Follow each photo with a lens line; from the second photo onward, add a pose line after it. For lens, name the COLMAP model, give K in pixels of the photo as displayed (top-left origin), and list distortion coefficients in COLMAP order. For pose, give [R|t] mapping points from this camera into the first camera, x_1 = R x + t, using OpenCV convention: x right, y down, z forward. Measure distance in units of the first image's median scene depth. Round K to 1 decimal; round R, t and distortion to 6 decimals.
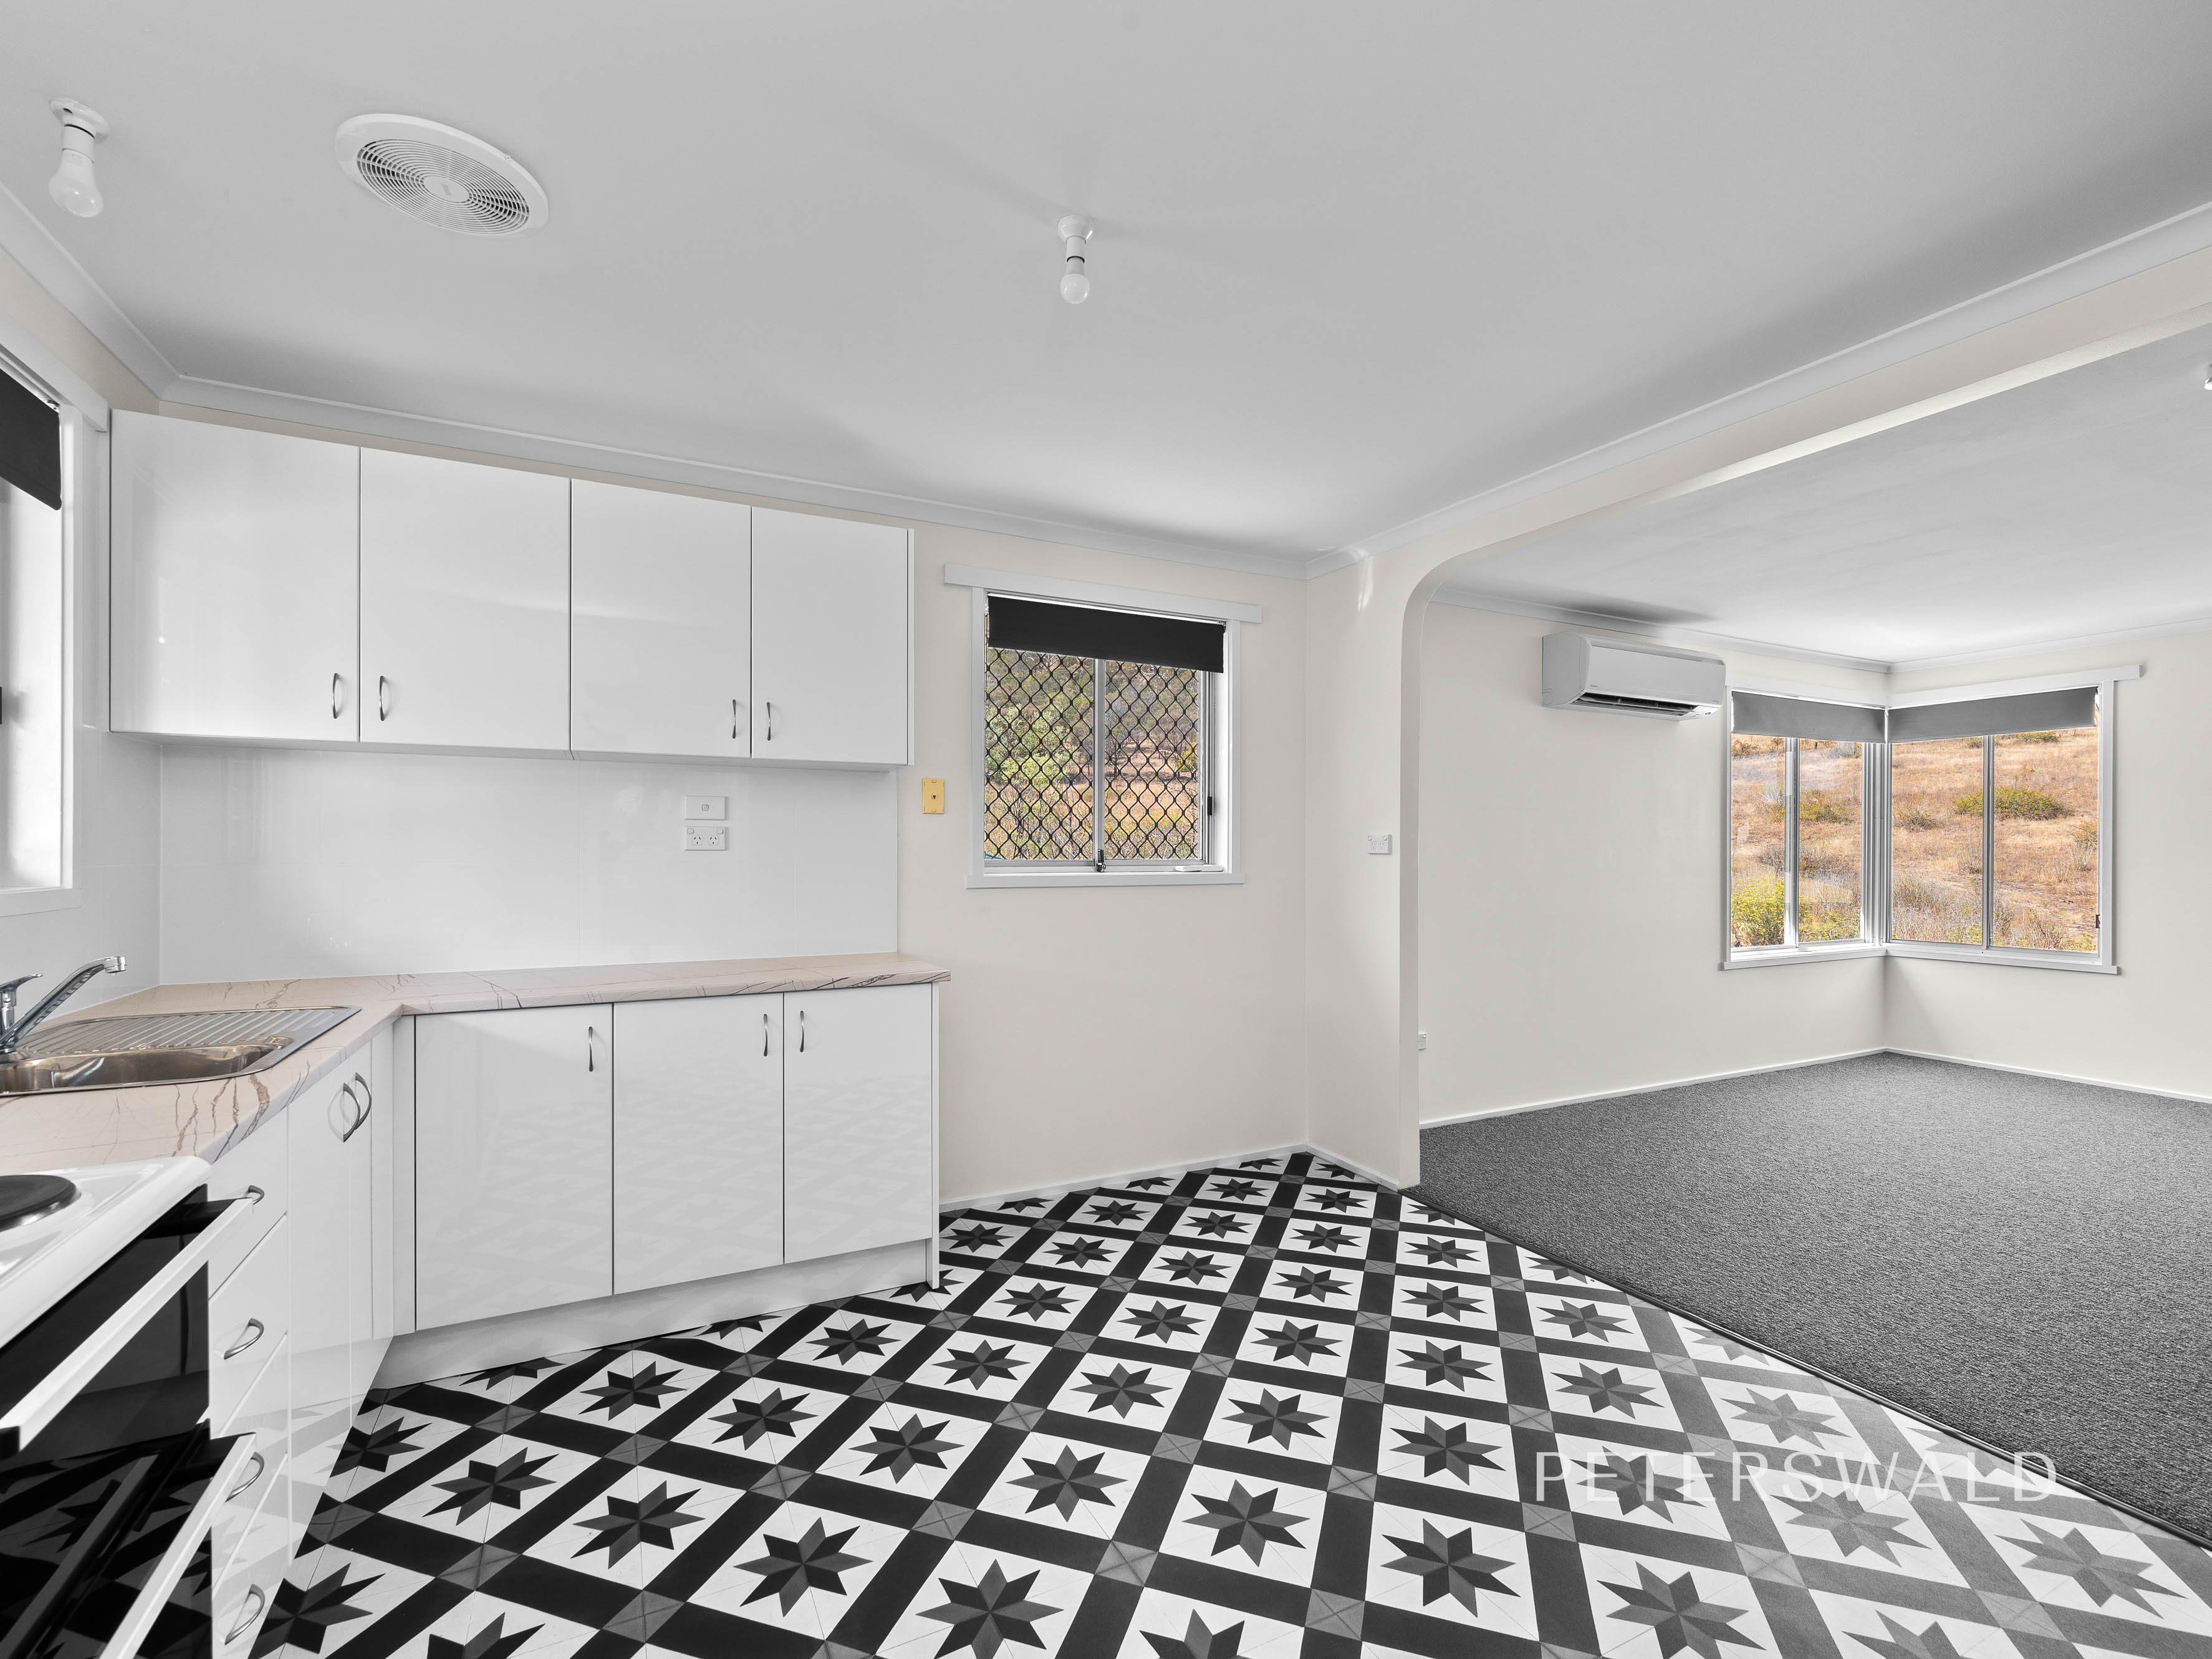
lens RADIAL K [[978.3, 0, 1104.2], [0, 978.3, 848.6], [0, 0, 1]] dist [0.002632, -0.000086]
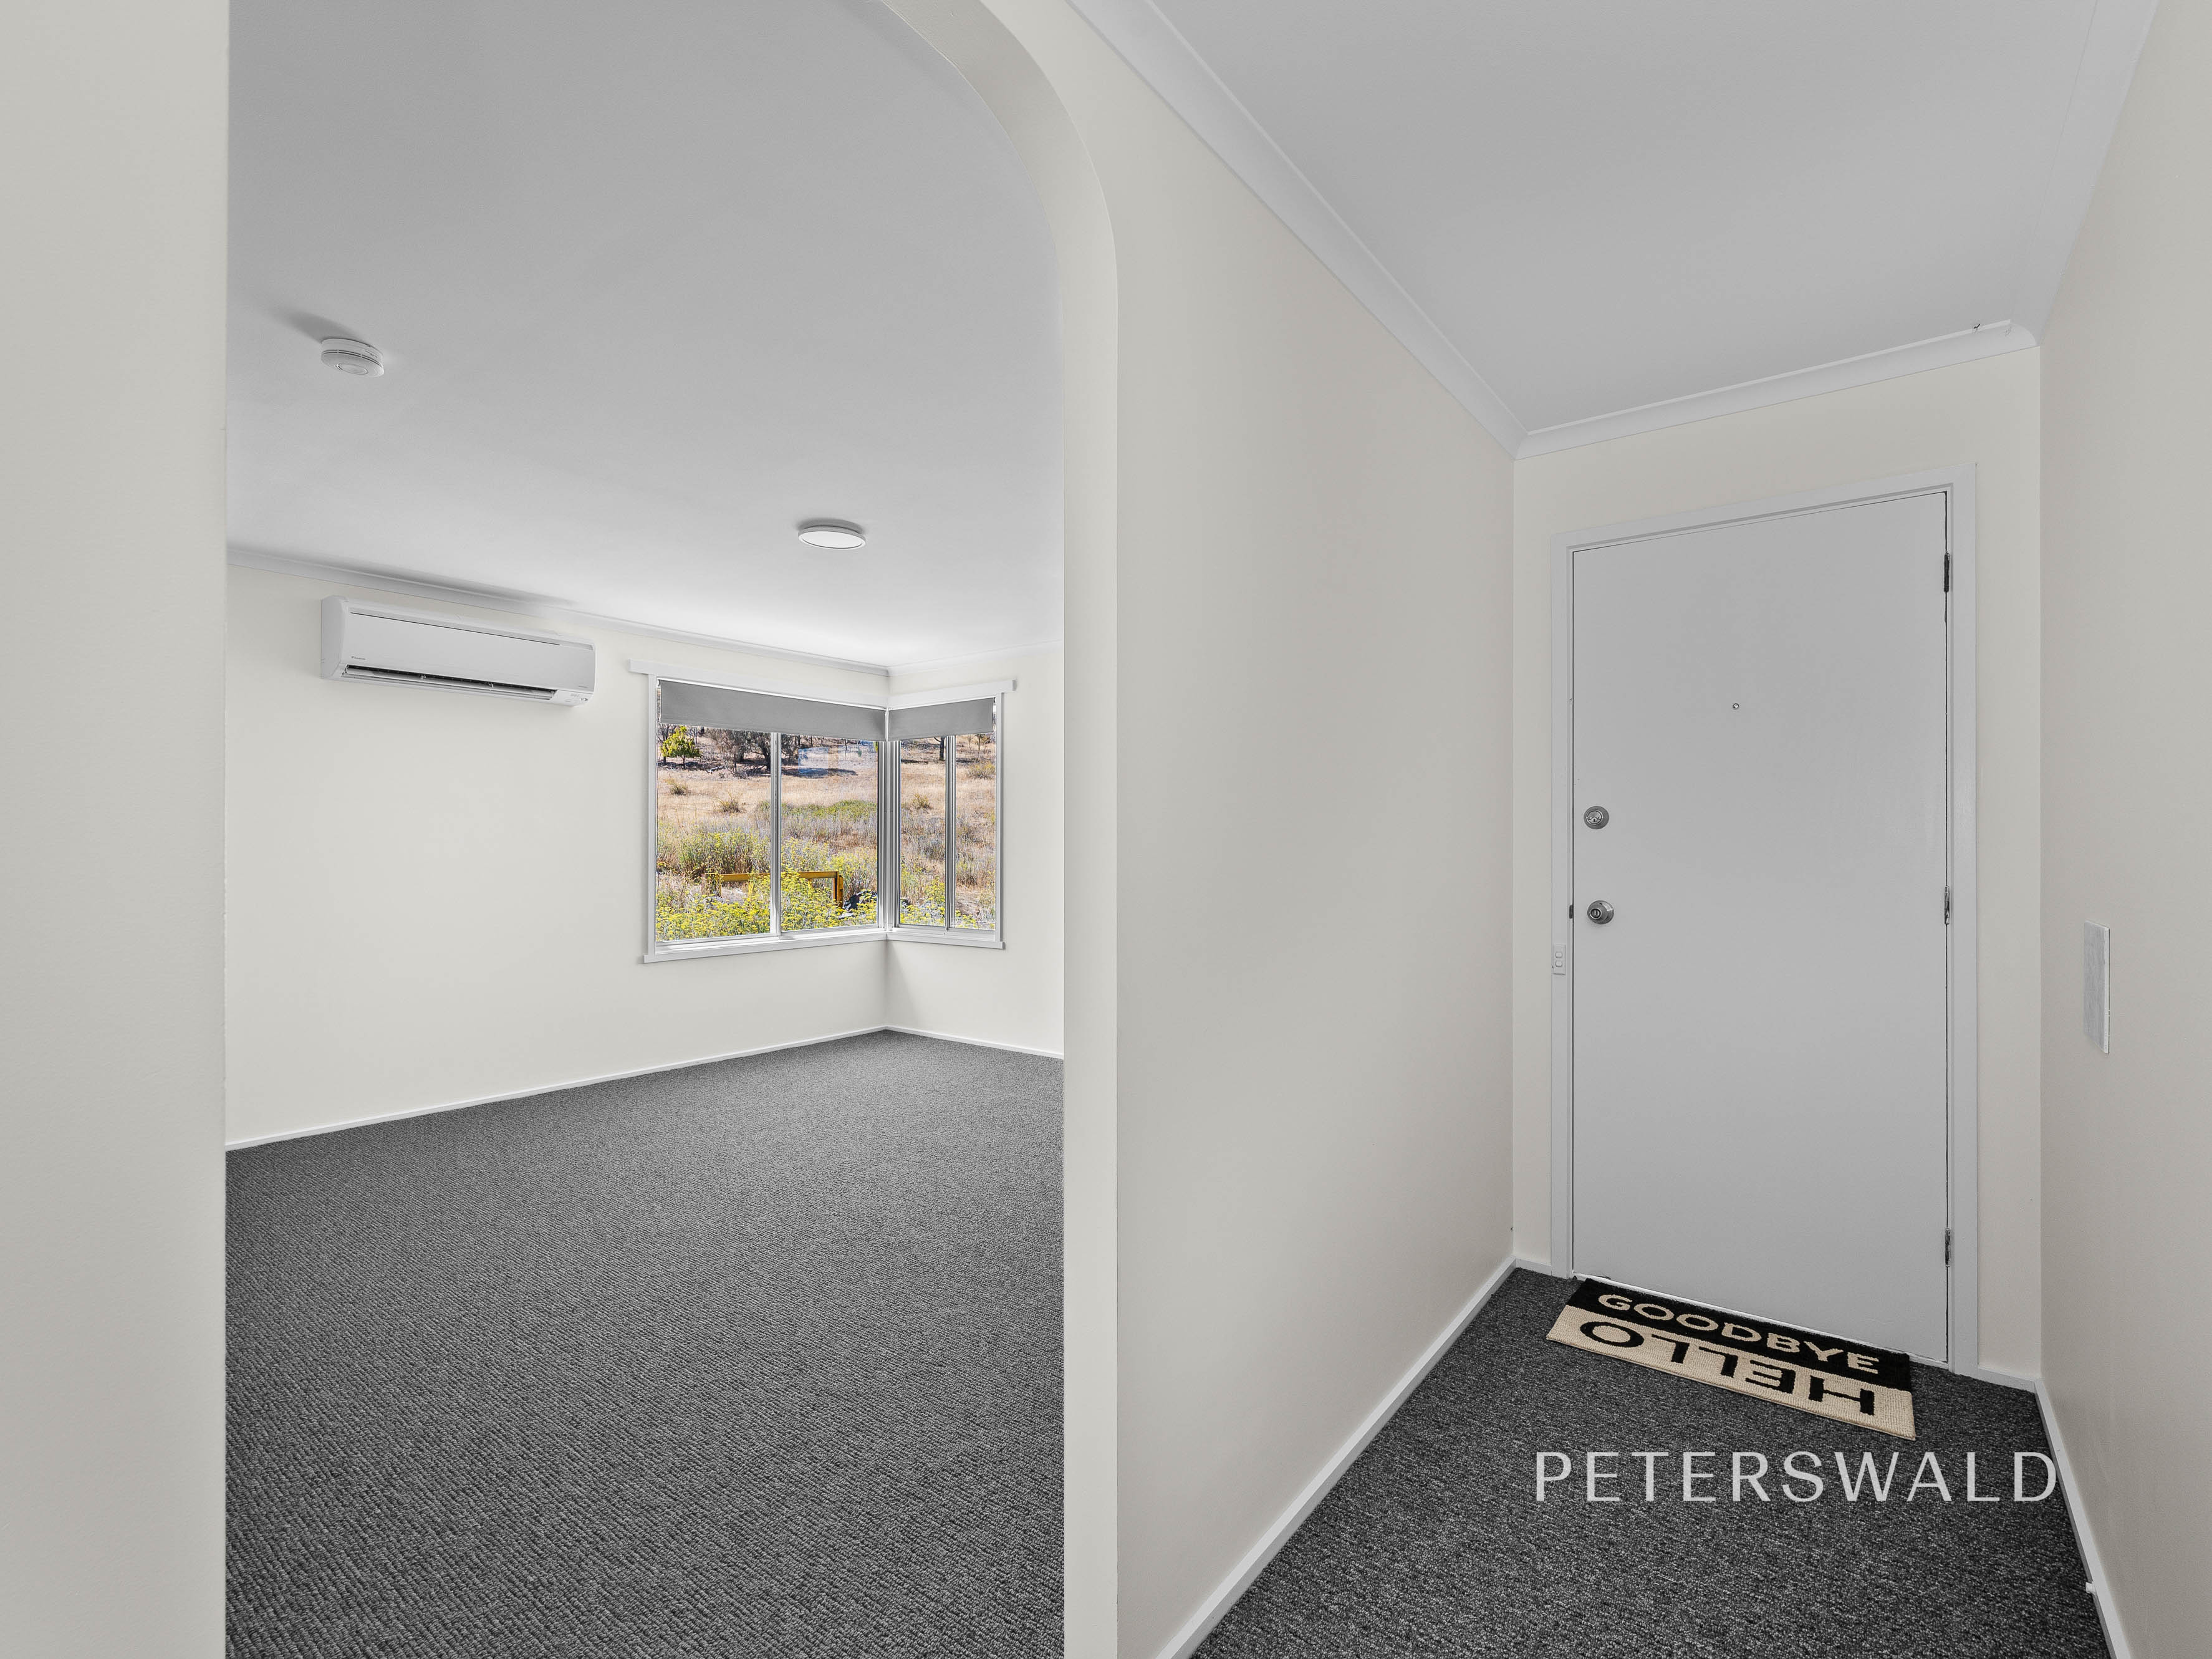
lens RADIAL K [[1003.8, 0, 1102.7], [0, 1003.8, 841.0], [0, 0, 1]] dist [0.001082, 0.000144]
pose [[0.903717, 0.000710, 0.428129, 0.563954], [0.000133, 0.999998, -0.001939, 0.003394], [-0.428130, 0.001809, 0.903716, -0.097043]]
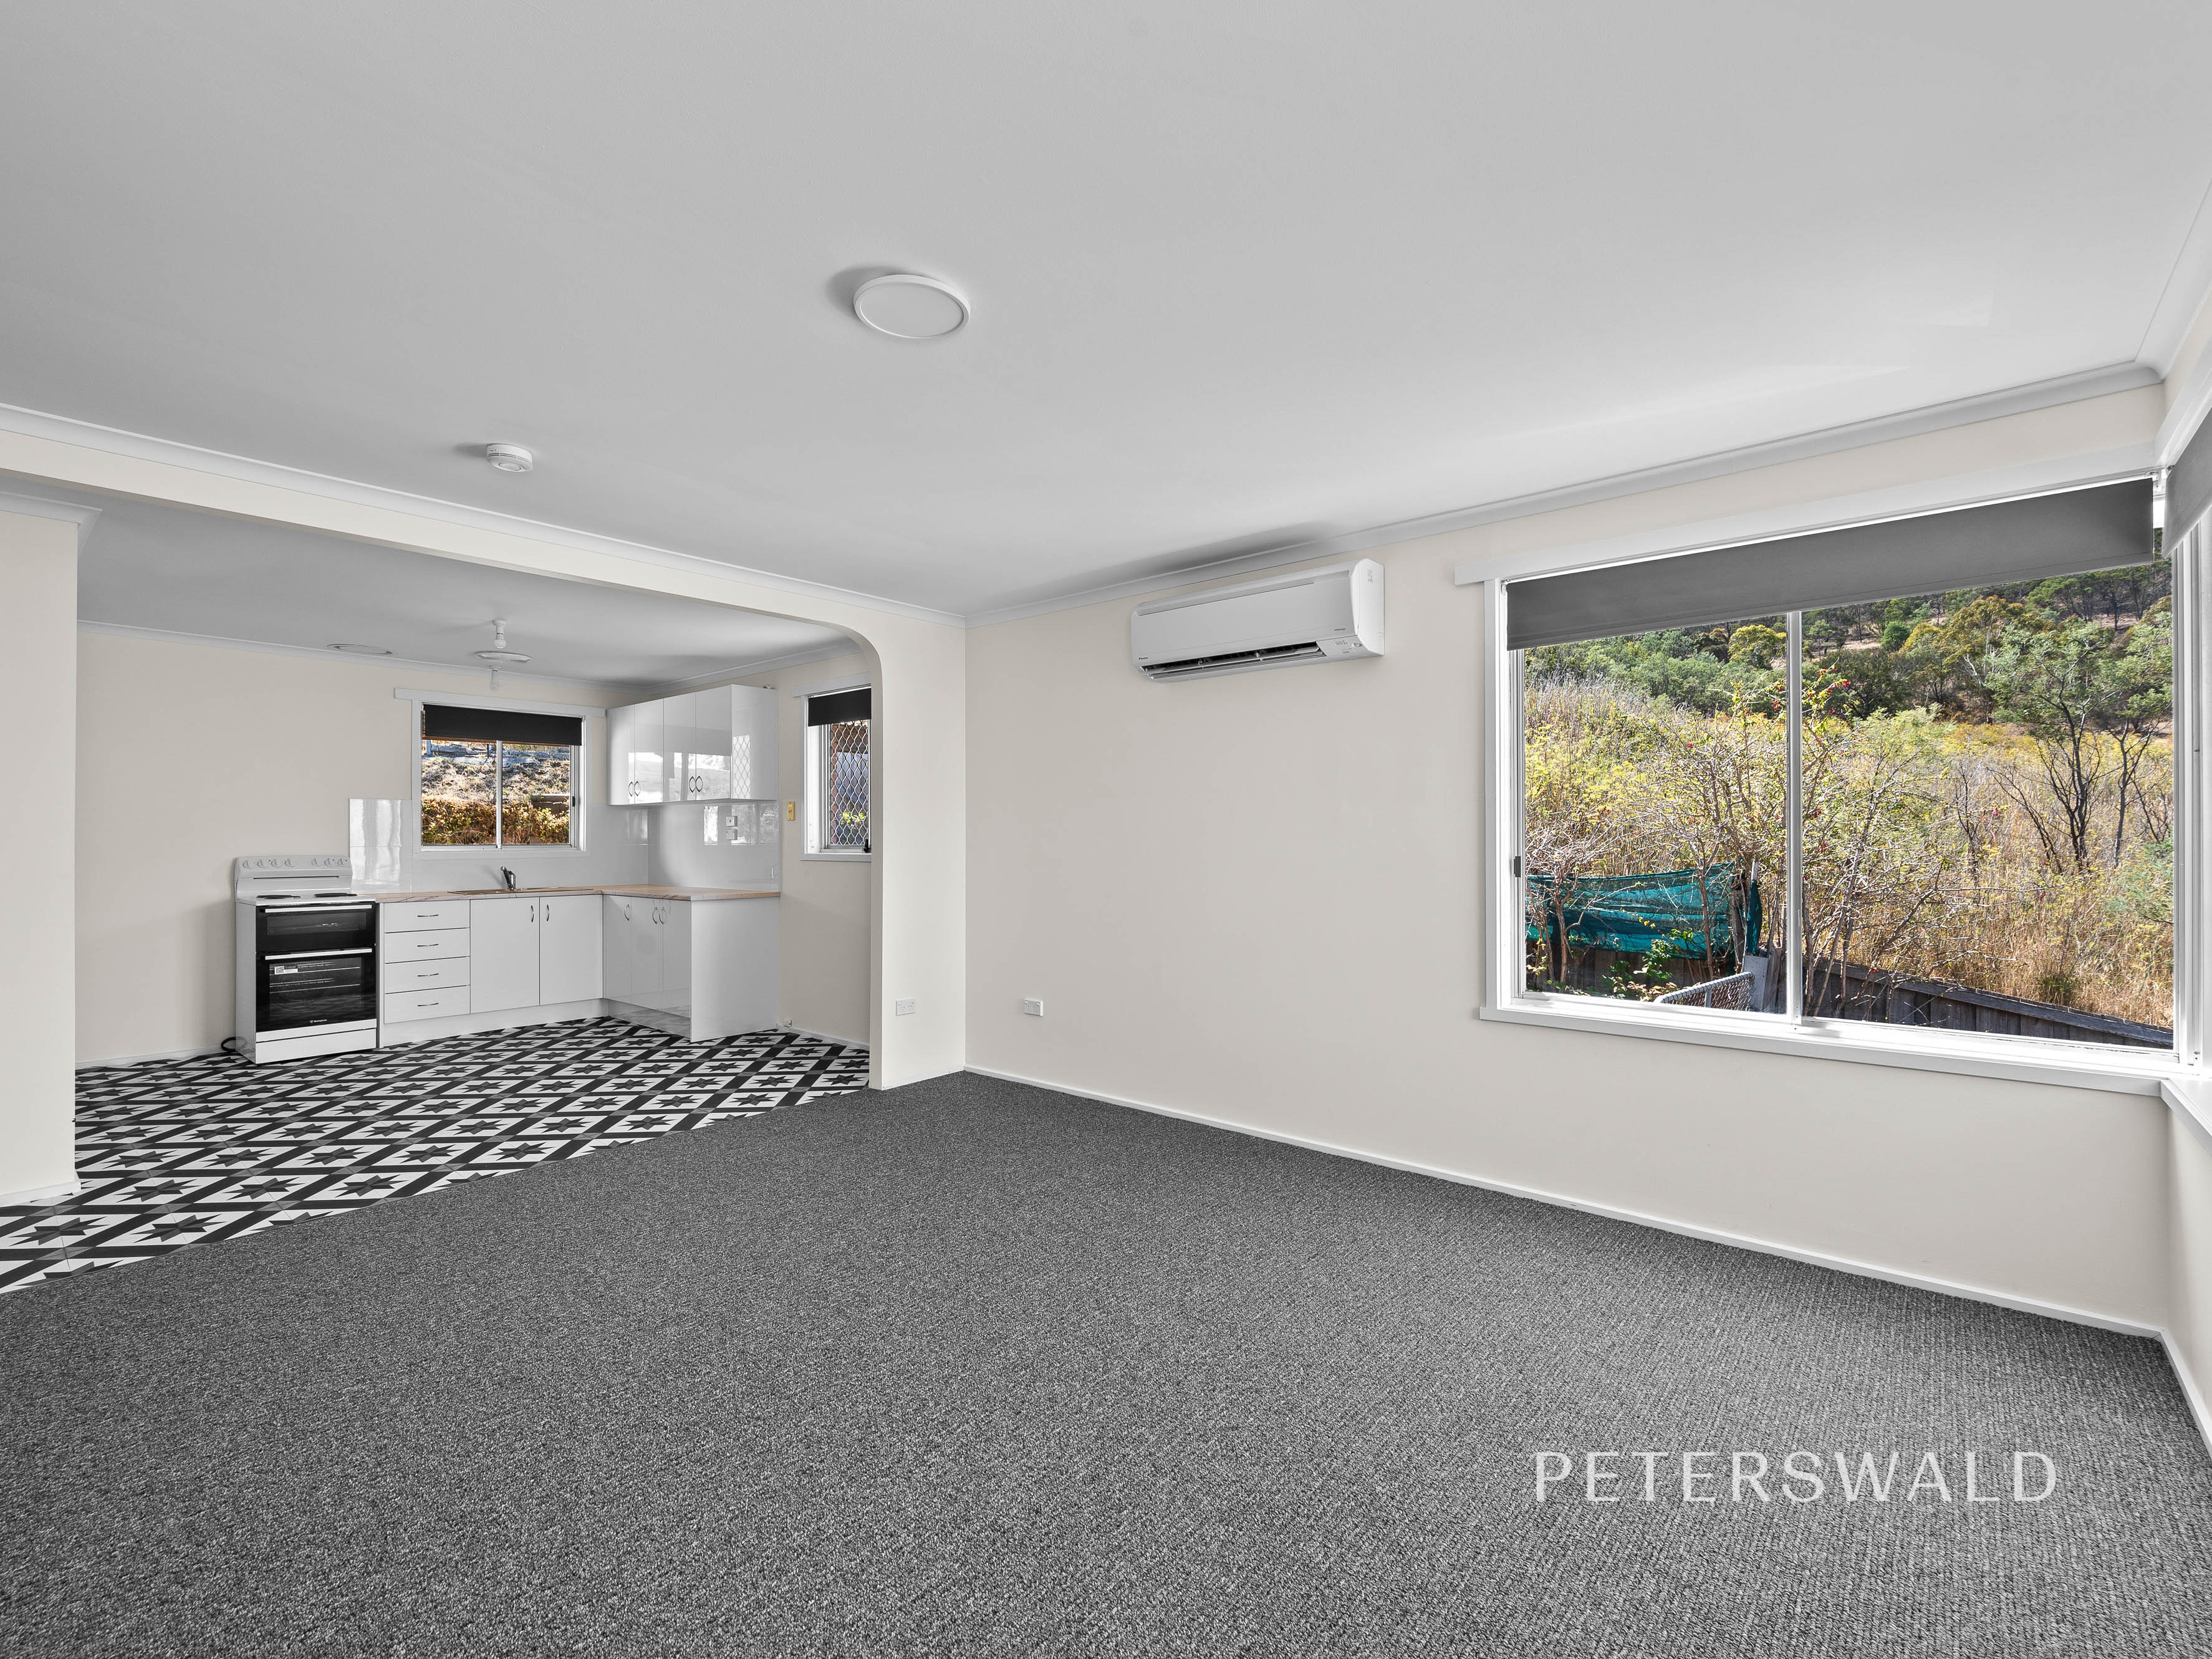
lens RADIAL K [[978.3, 0, 1105.9], [0, 978.3, 840.0], [0, 0, 1]] dist [0.002632, -0.000086]
pose [[0.390693, -0.001133, -0.920520, 1.035211], [0.002286, 0.999997, -0.000261, 0.004390], [0.920518, -0.002002, 0.390694, 0.472624]]
